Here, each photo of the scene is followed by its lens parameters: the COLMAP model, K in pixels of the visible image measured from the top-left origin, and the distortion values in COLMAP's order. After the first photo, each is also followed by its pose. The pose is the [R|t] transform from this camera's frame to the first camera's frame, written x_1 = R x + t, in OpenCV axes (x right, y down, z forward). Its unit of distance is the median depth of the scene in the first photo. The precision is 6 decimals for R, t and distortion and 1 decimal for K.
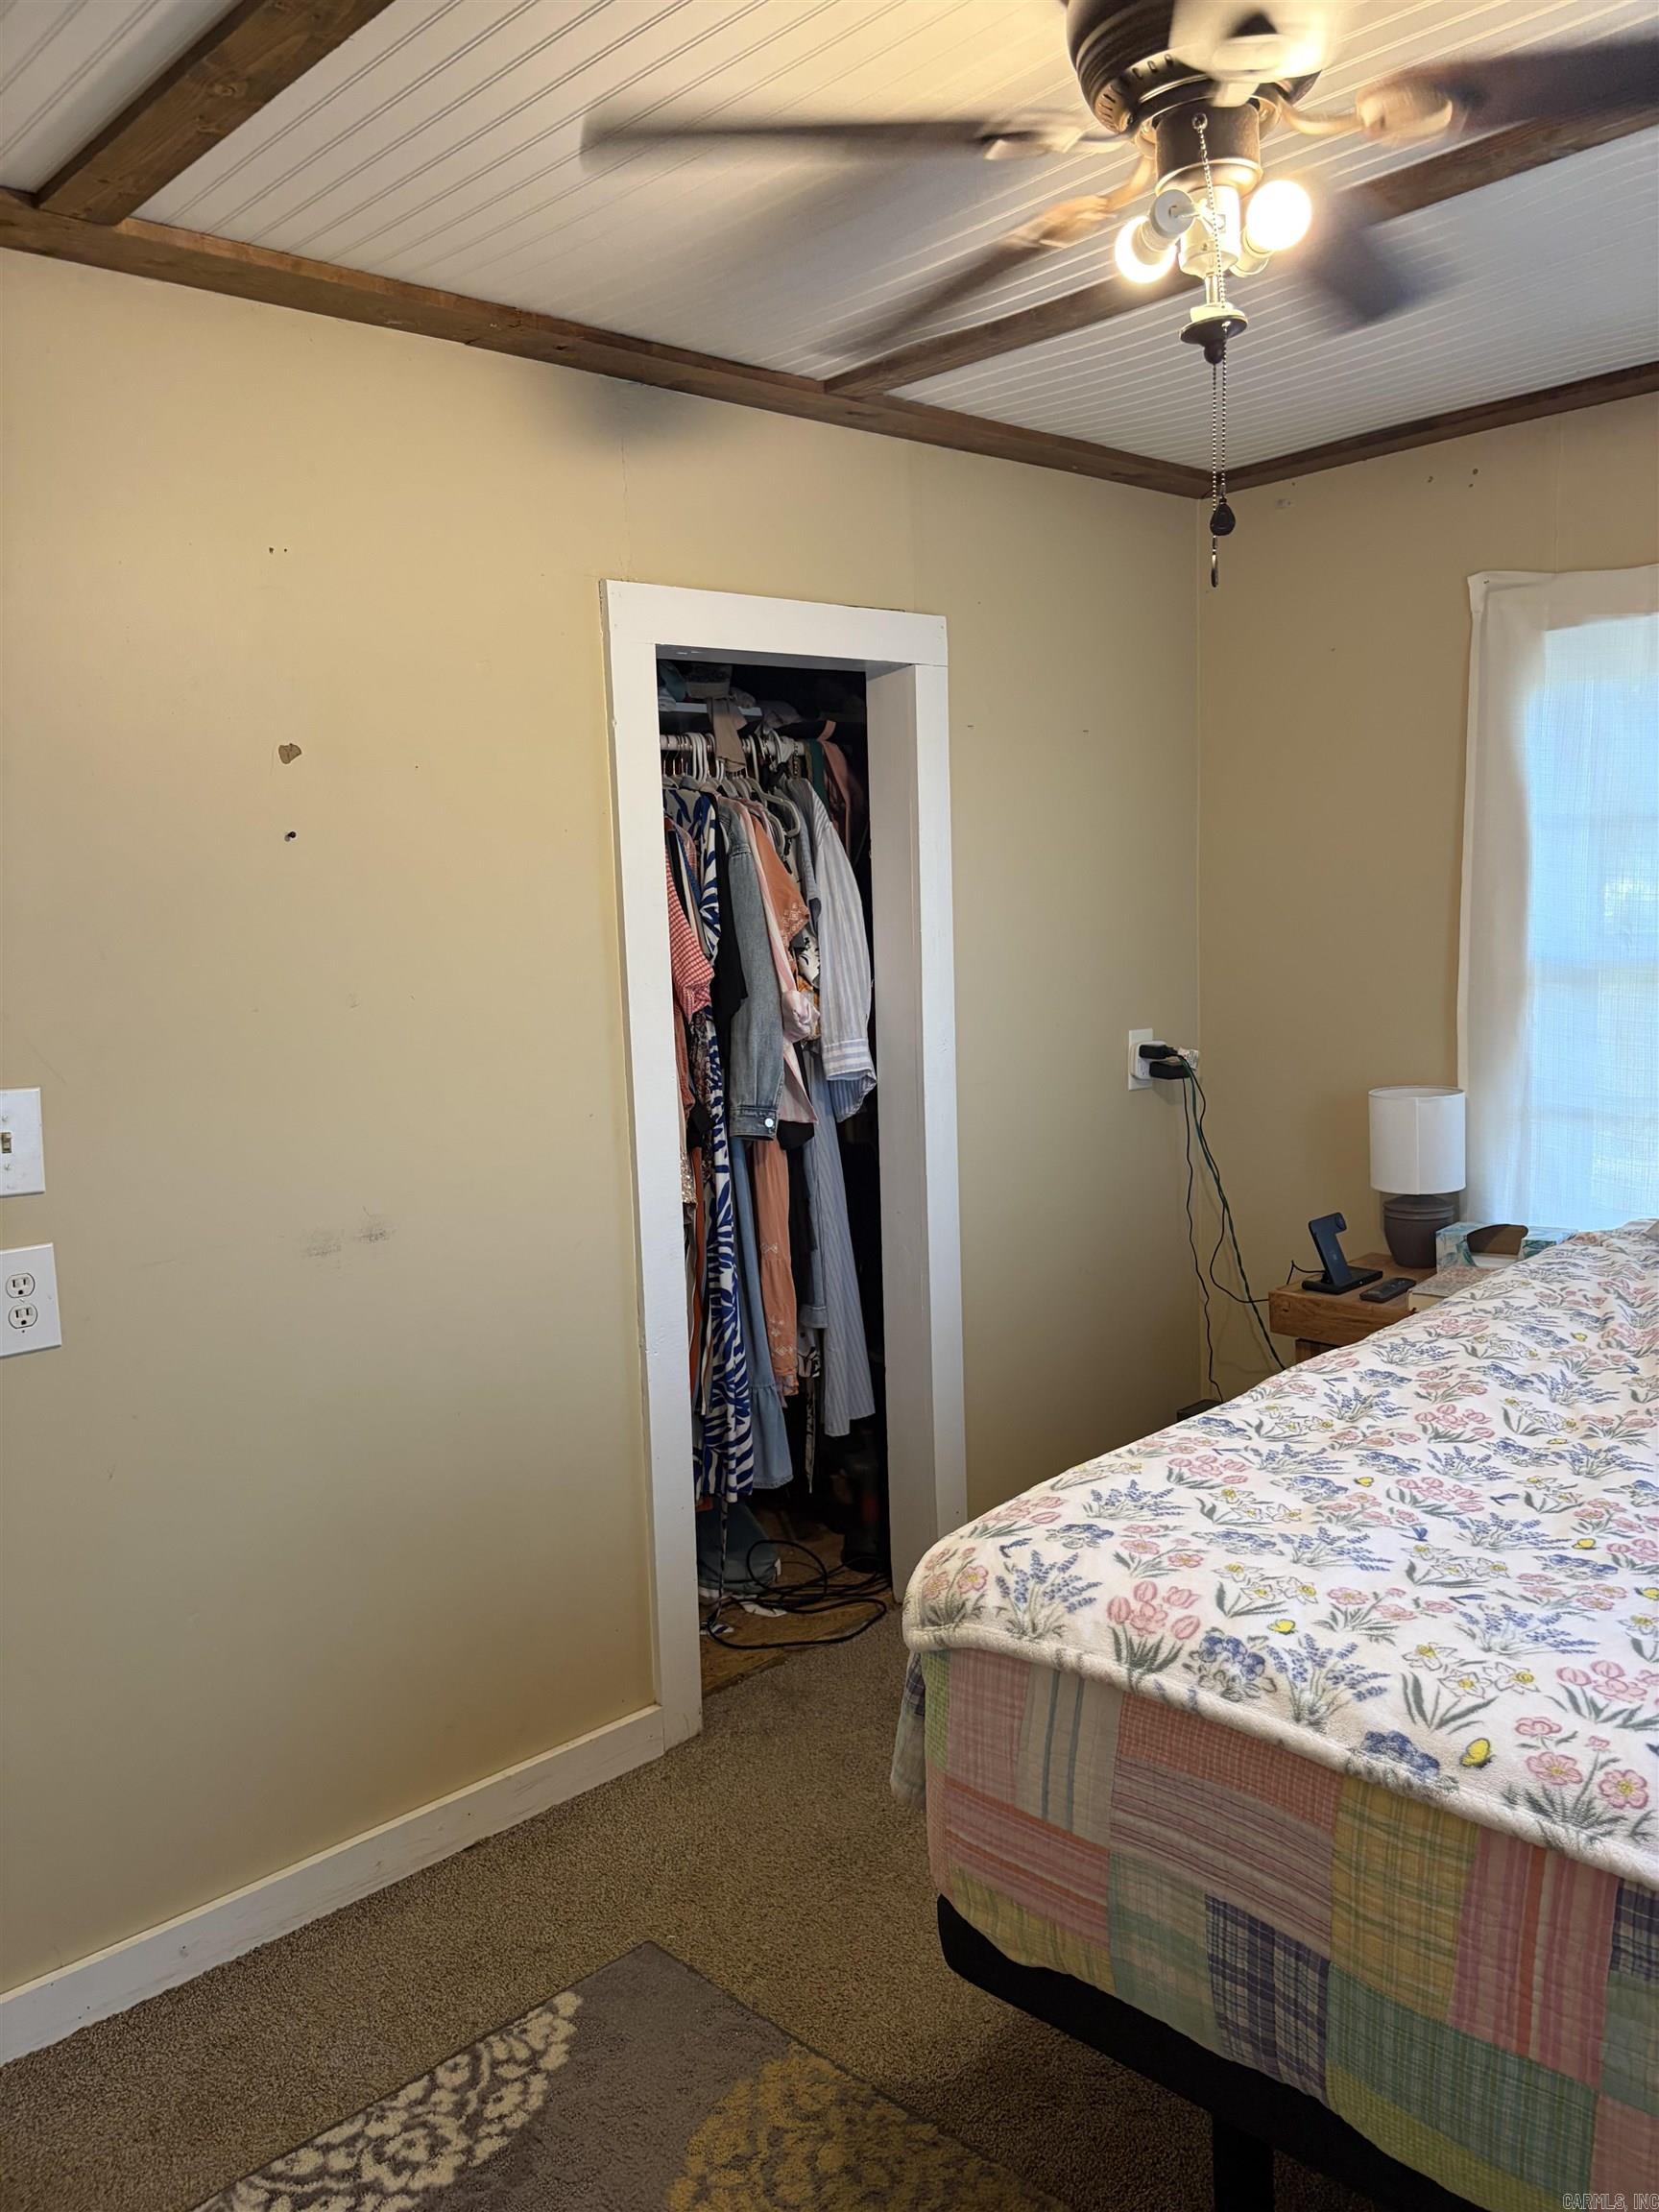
lens RADIAL K [[1686.0, 0, 825.7], [0, 1686.0, 1107.5], [0, 0, 1]] dist [0.023356, -0.004252]
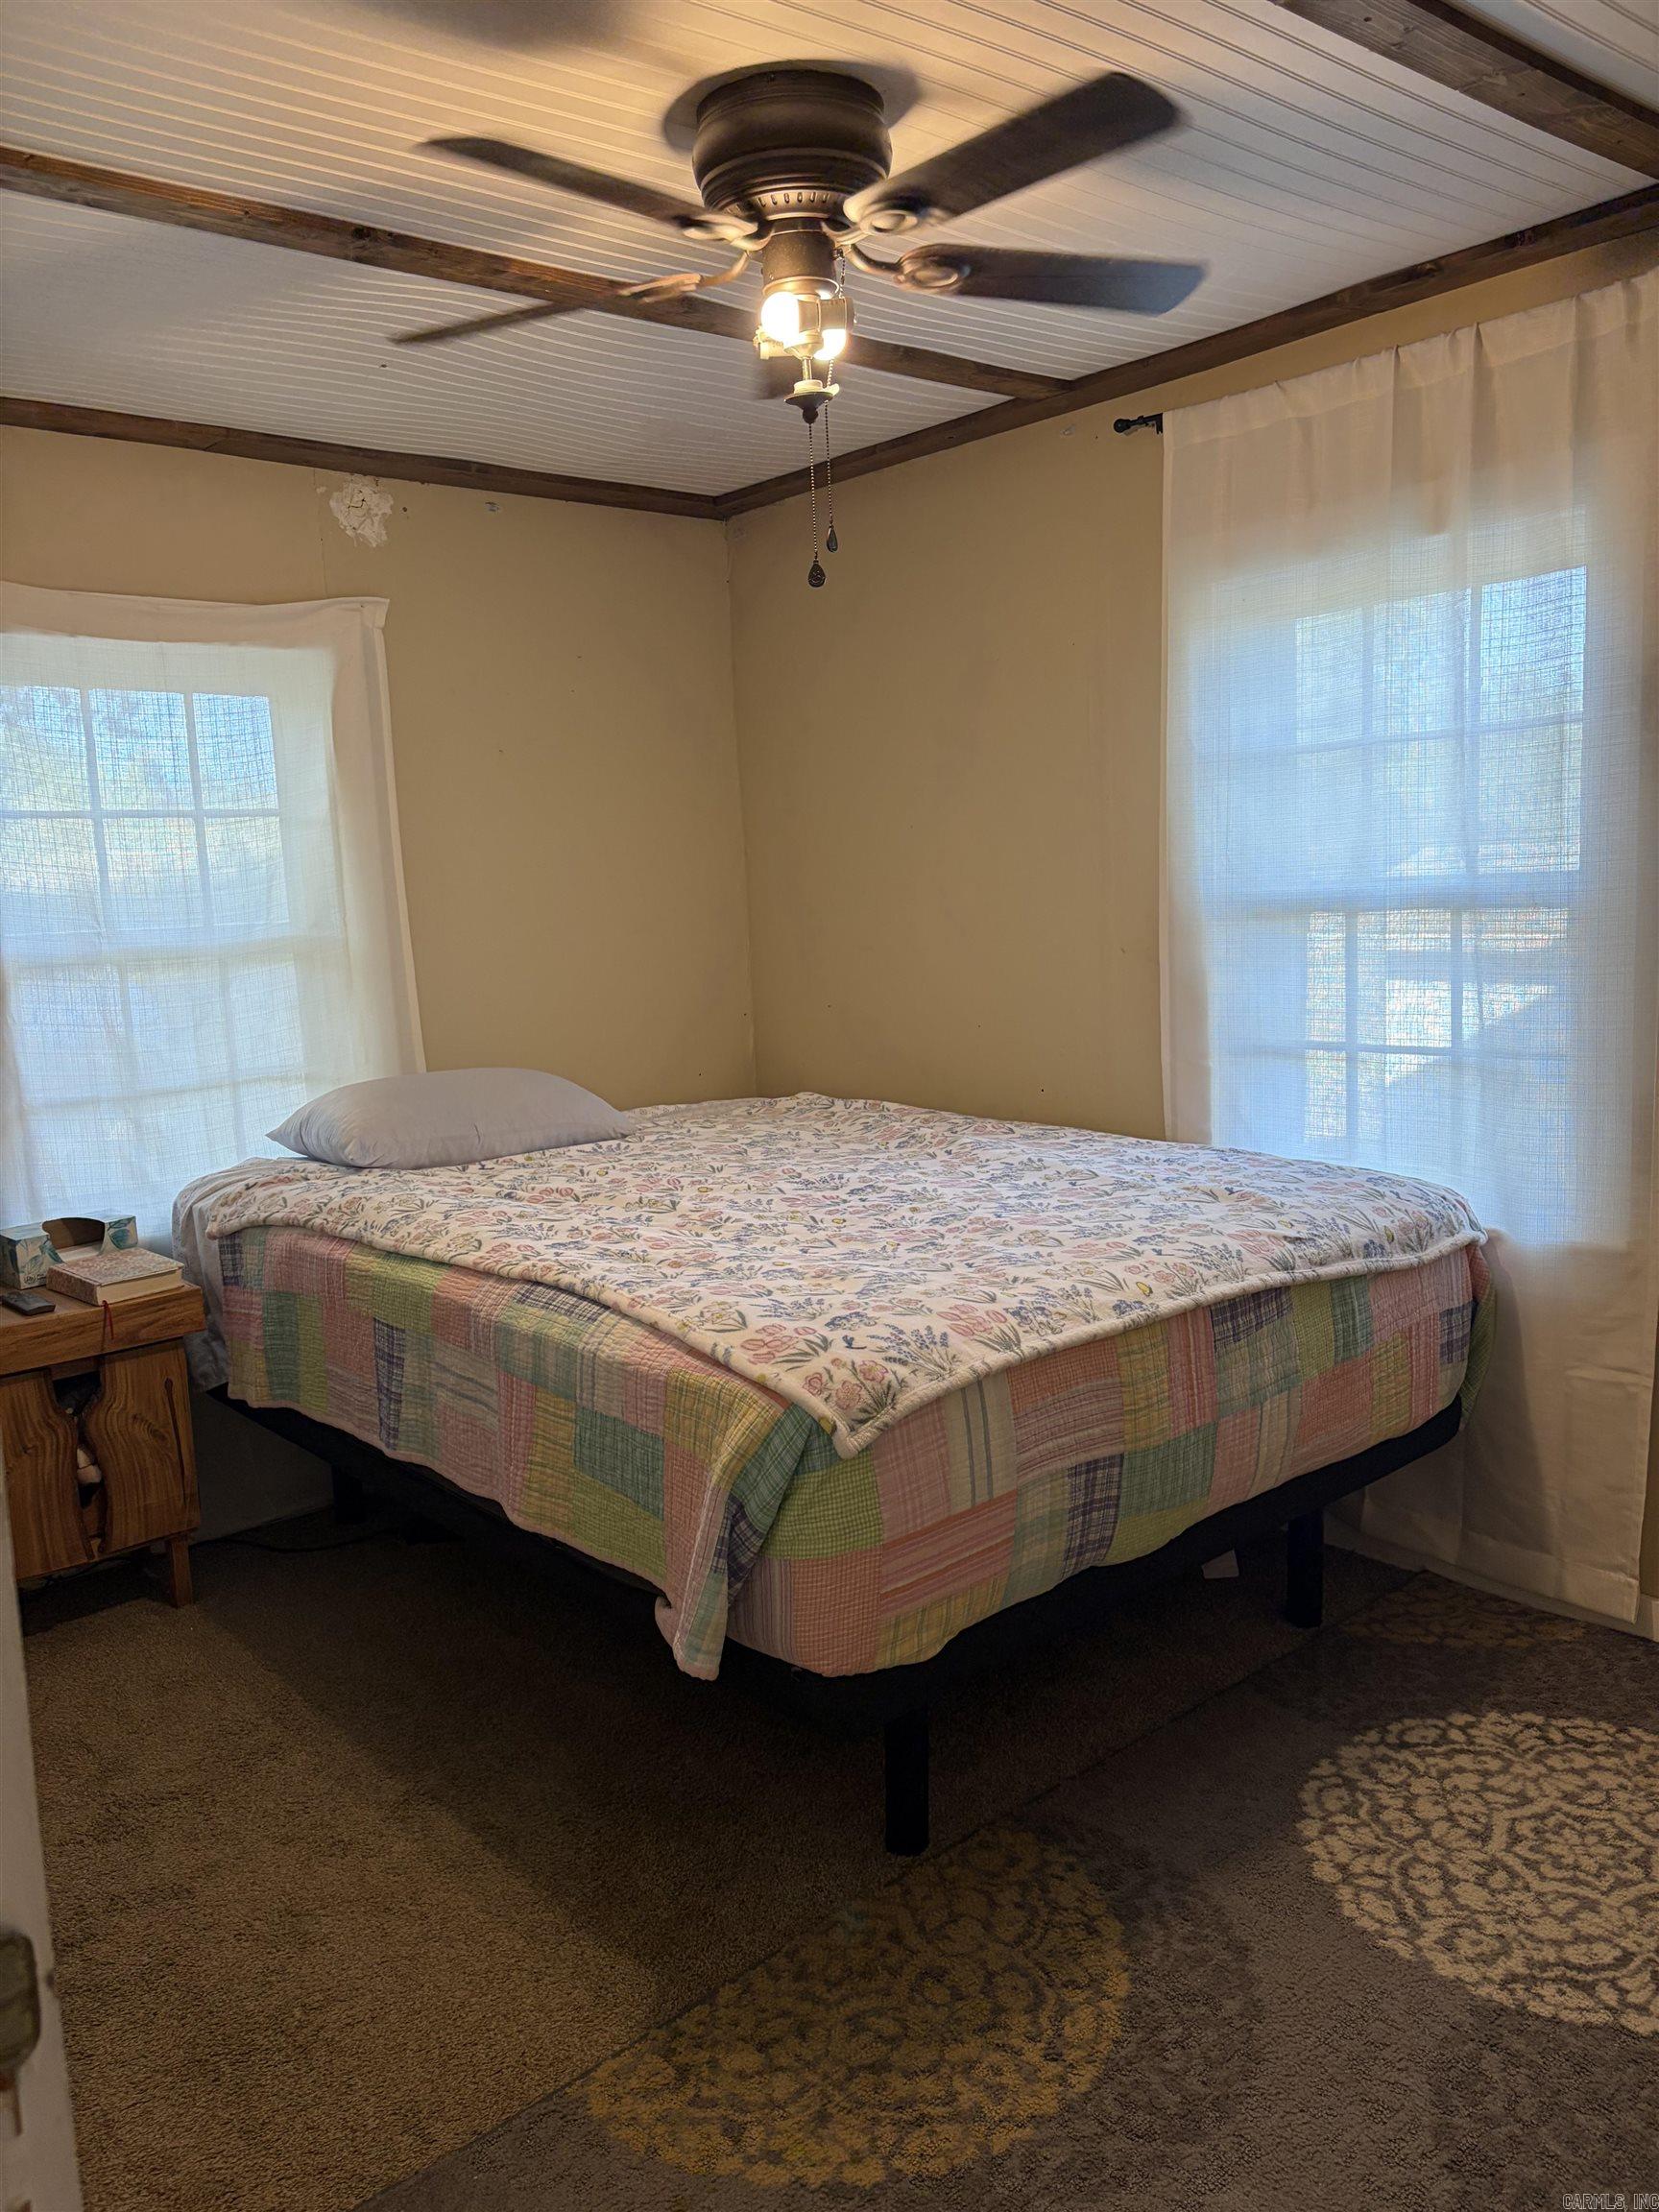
lens RADIAL K [[1686.0, 0, 825.2], [0, 1686.0, 1087.9], [0, 0, 1]] dist [0.023356, -0.004252]
pose [[0.068141, -0.088731, 0.993722, -1.117935], [0.168521, 0.982749, 0.076195, -0.013675], [-0.983340, 0.162271, 0.081918, 0.932534]]
